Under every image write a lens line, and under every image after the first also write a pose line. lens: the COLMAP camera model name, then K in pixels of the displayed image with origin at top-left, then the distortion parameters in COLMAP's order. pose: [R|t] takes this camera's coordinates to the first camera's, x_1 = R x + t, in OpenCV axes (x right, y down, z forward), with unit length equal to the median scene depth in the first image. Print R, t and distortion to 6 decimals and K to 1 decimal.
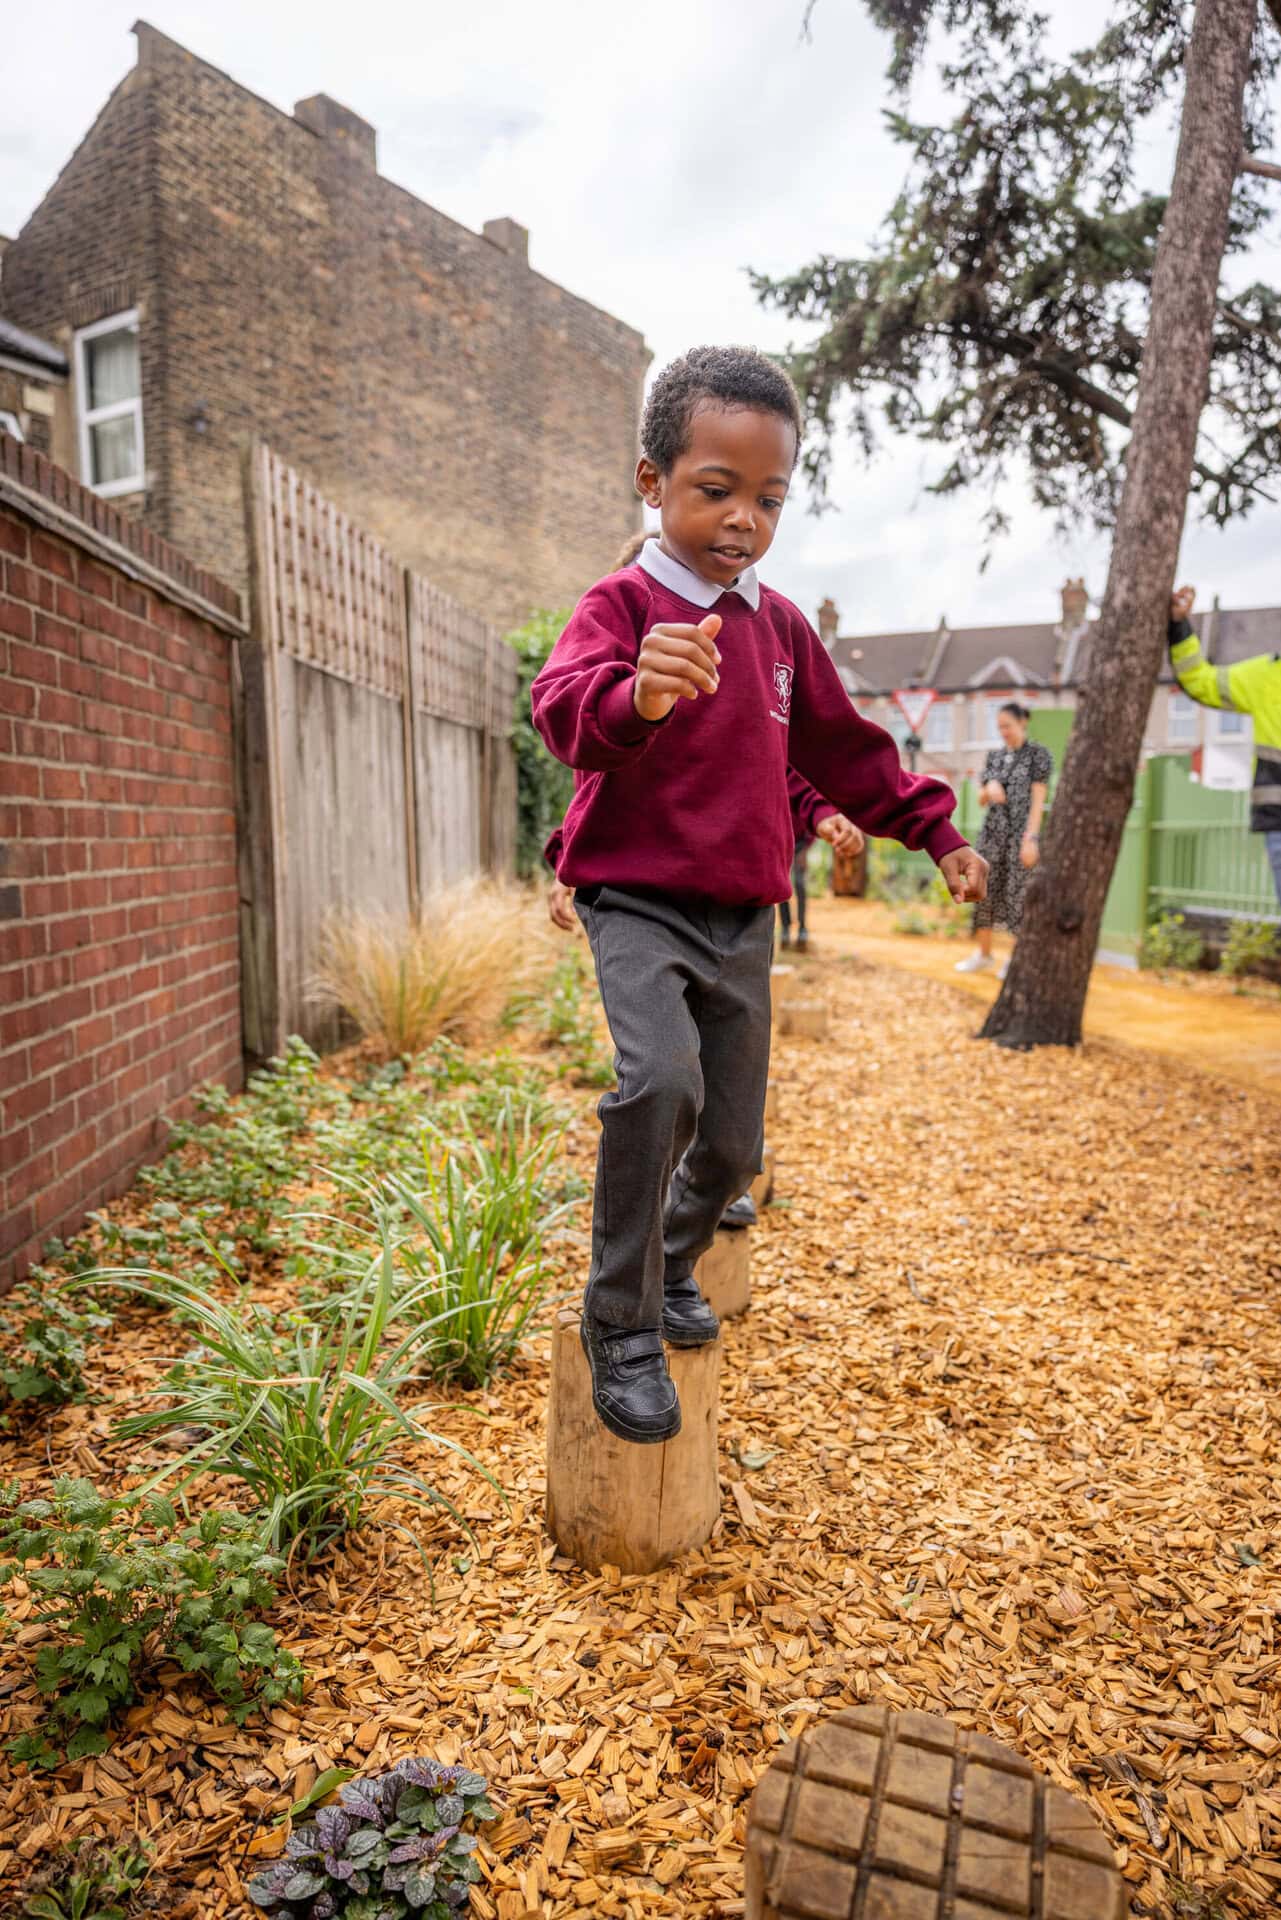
lens RADIAL K [[1180.5, 0, 640.5], [0, 1180.5, 960.0], [0, 0, 1]] dist [0.003088, 0.000655]
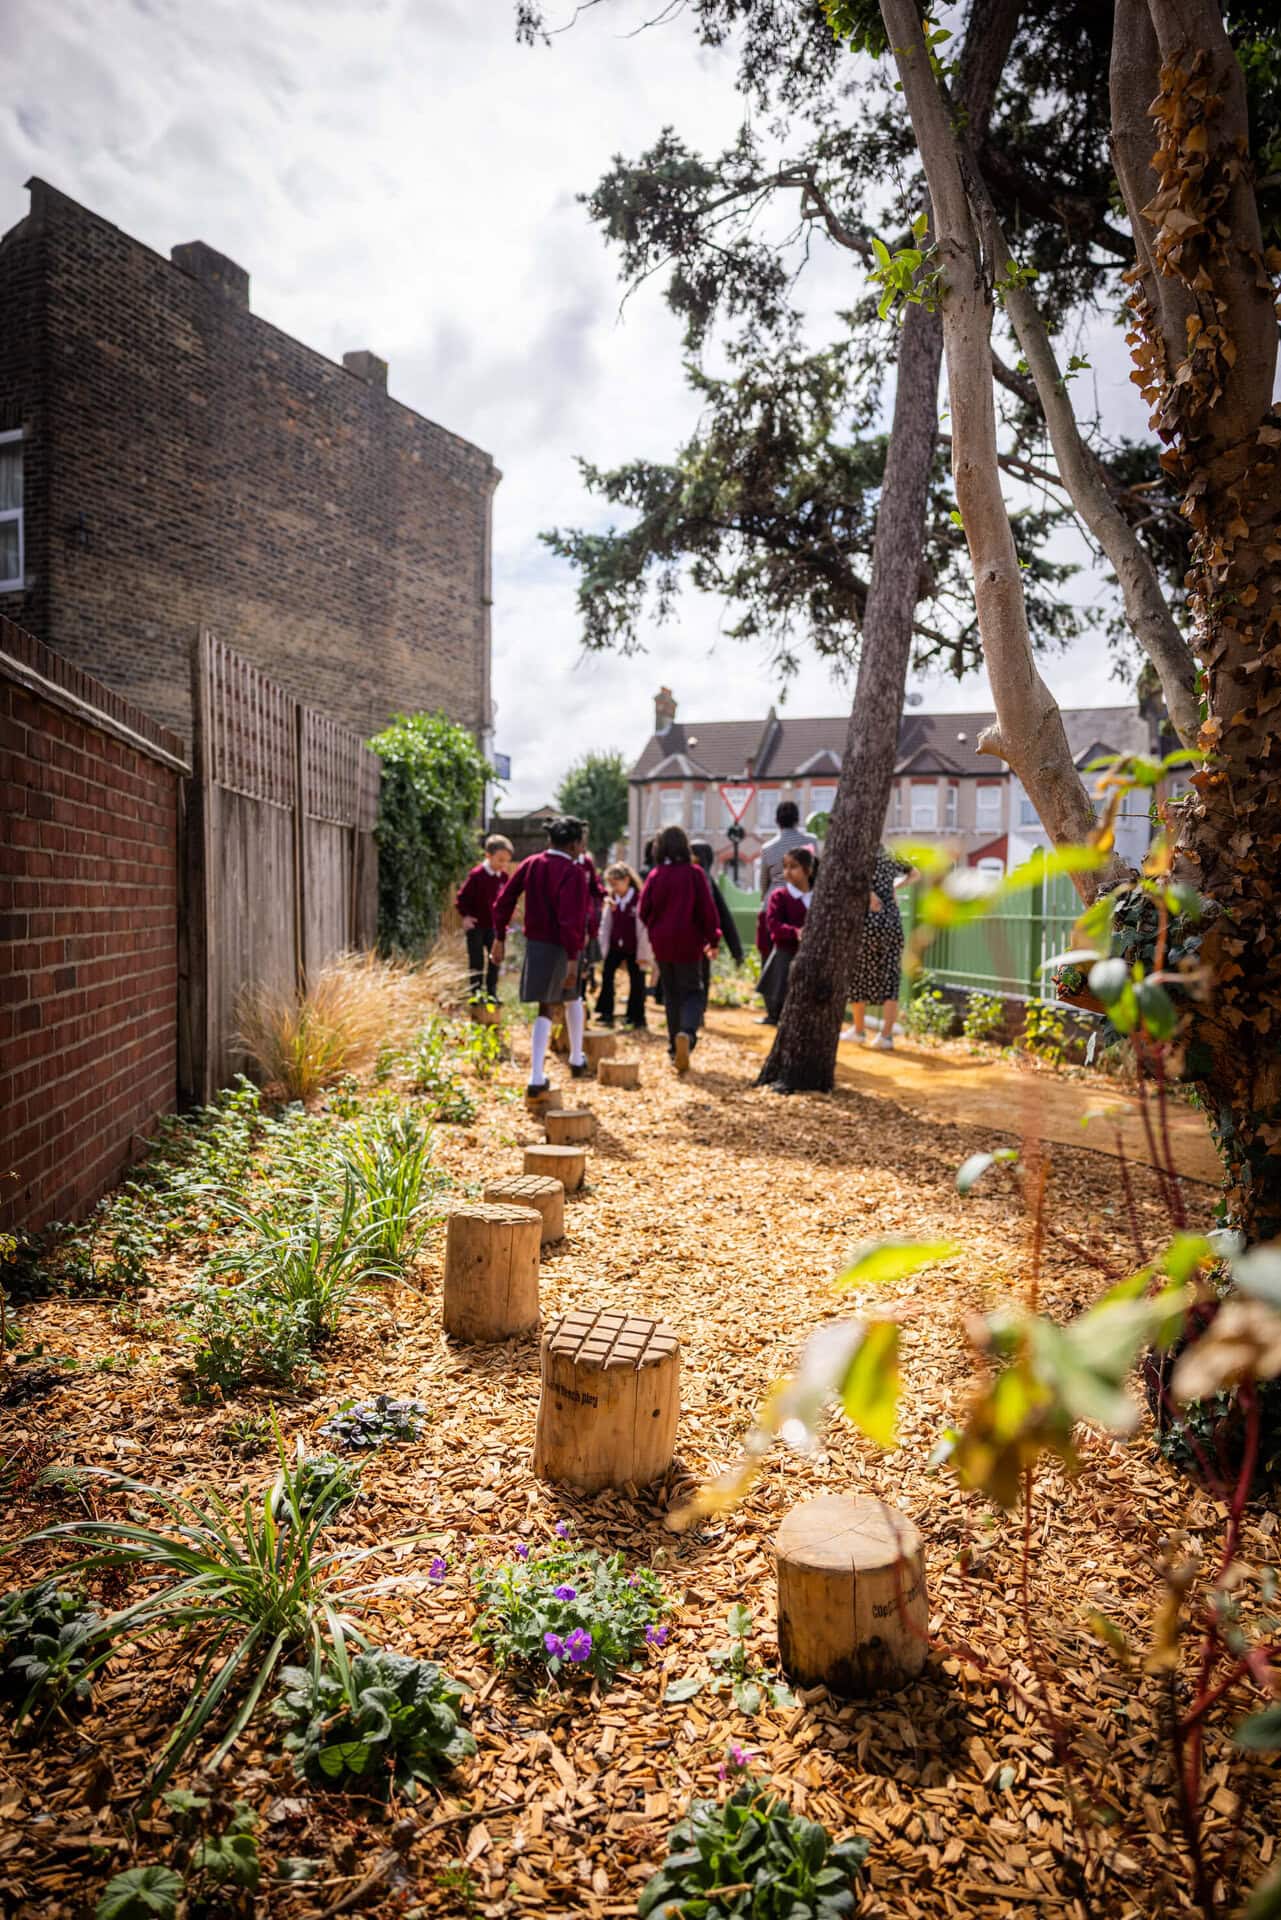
lens RADIAL K [[1300.3, 0, 640.5], [0, 1300.3, 960.0], [0, 0, 1]] dist [0.016759, 0.001248]
pose [[0.992298, 0.008128, 0.123605, -0.010020], [-0.000728, 0.998210, -0.059801, 0.012324], [-0.123870, 0.059251, 0.990528, -0.321771]]
